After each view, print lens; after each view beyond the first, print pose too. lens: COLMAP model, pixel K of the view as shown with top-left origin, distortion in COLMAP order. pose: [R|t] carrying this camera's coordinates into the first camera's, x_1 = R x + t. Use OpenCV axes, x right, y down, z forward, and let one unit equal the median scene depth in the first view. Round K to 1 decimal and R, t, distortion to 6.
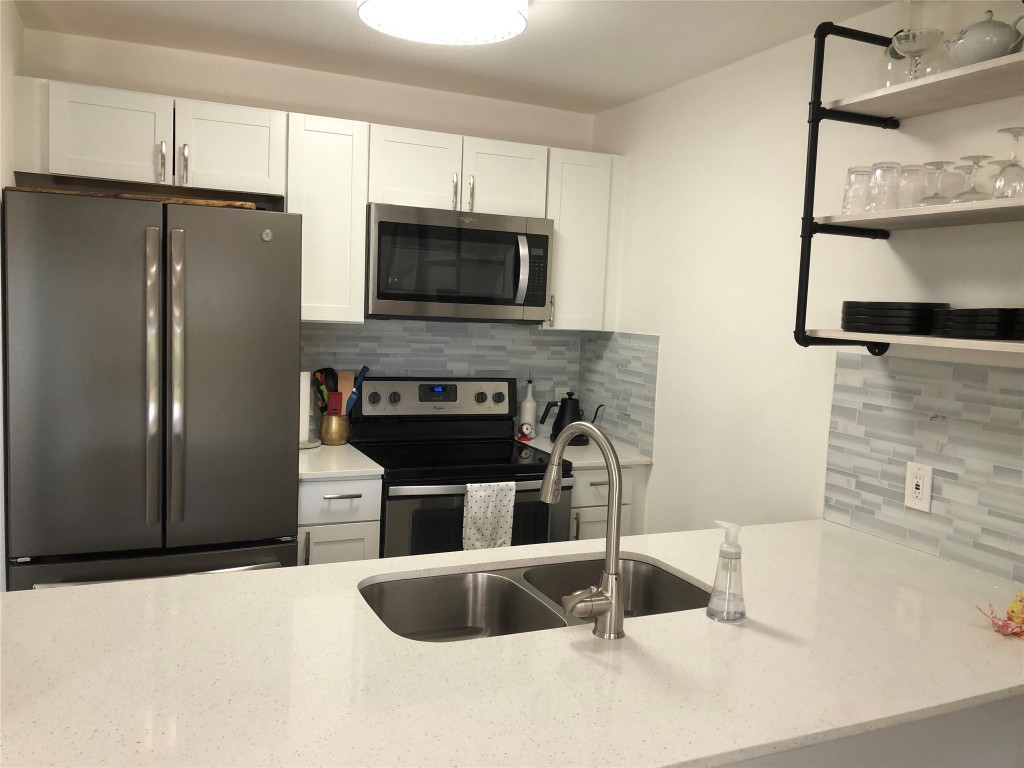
lens RADIAL K [[845.1, 0, 501.8], [0, 845.1, 383.2], [0, 0, 1]] dist [0.018470, -0.009915]
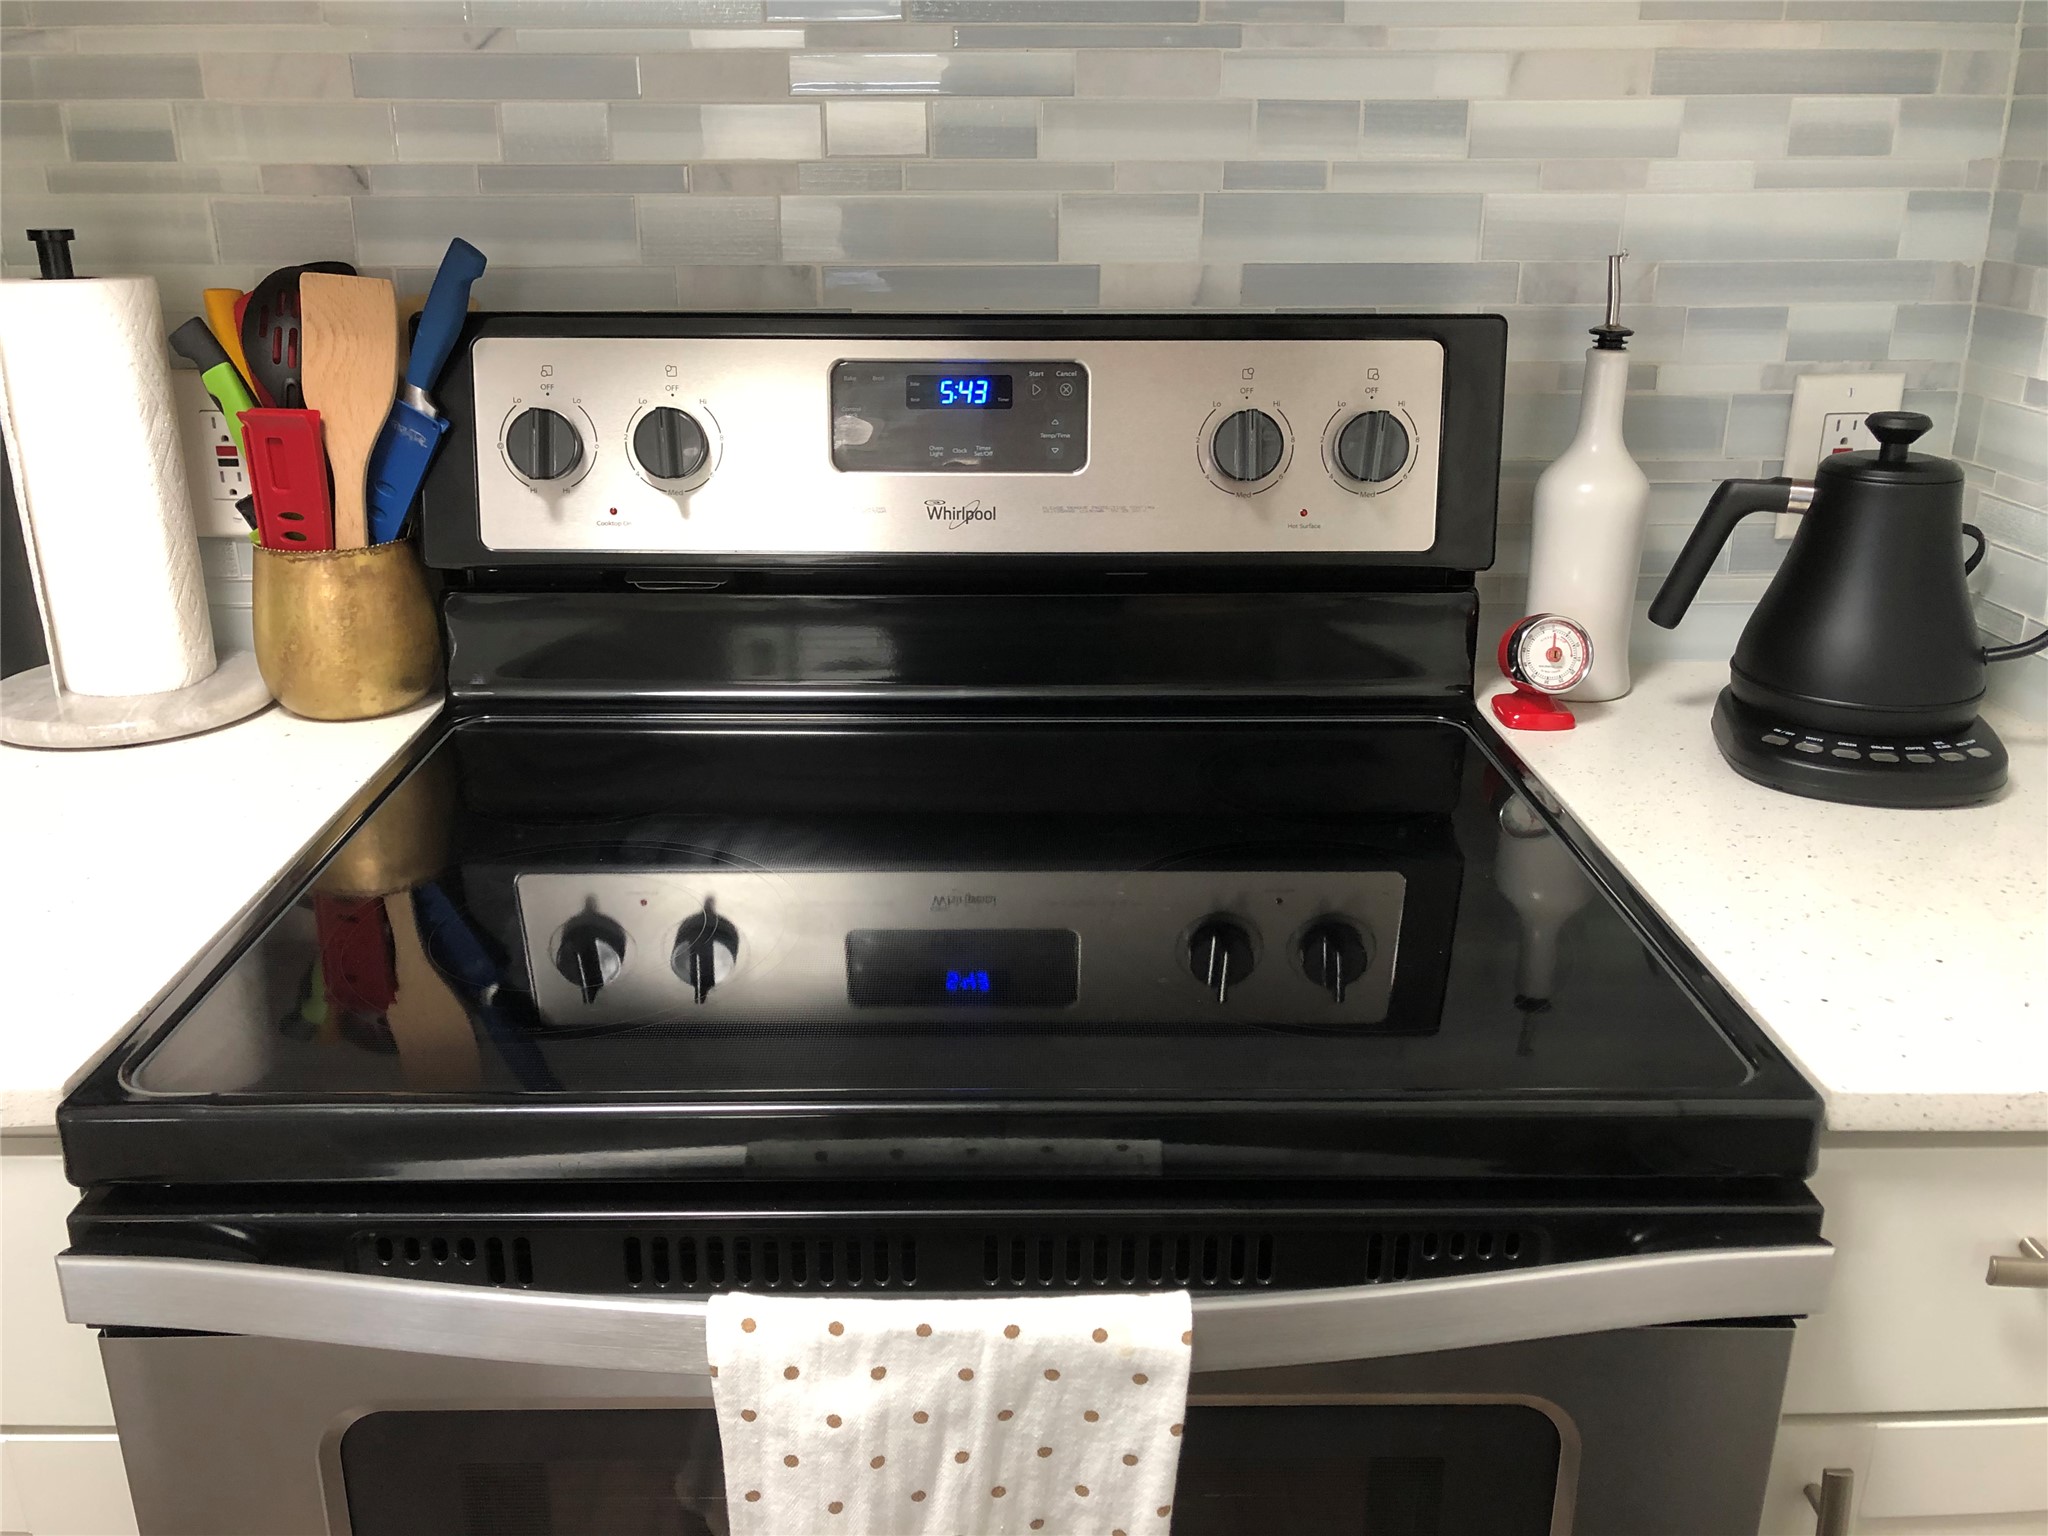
lens RADIAL K [[1690.2, 0, 1008.4], [0, 1690.2, 731.0], [0, 0, 1]] dist [0.018470, -0.009915]
pose [[0.917361, 0.087550, -0.388309, 0.059698], [0.002856, 0.974039, 0.226361, -0.002477], [0.398046, -0.208763, 0.893296, 0.679196]]
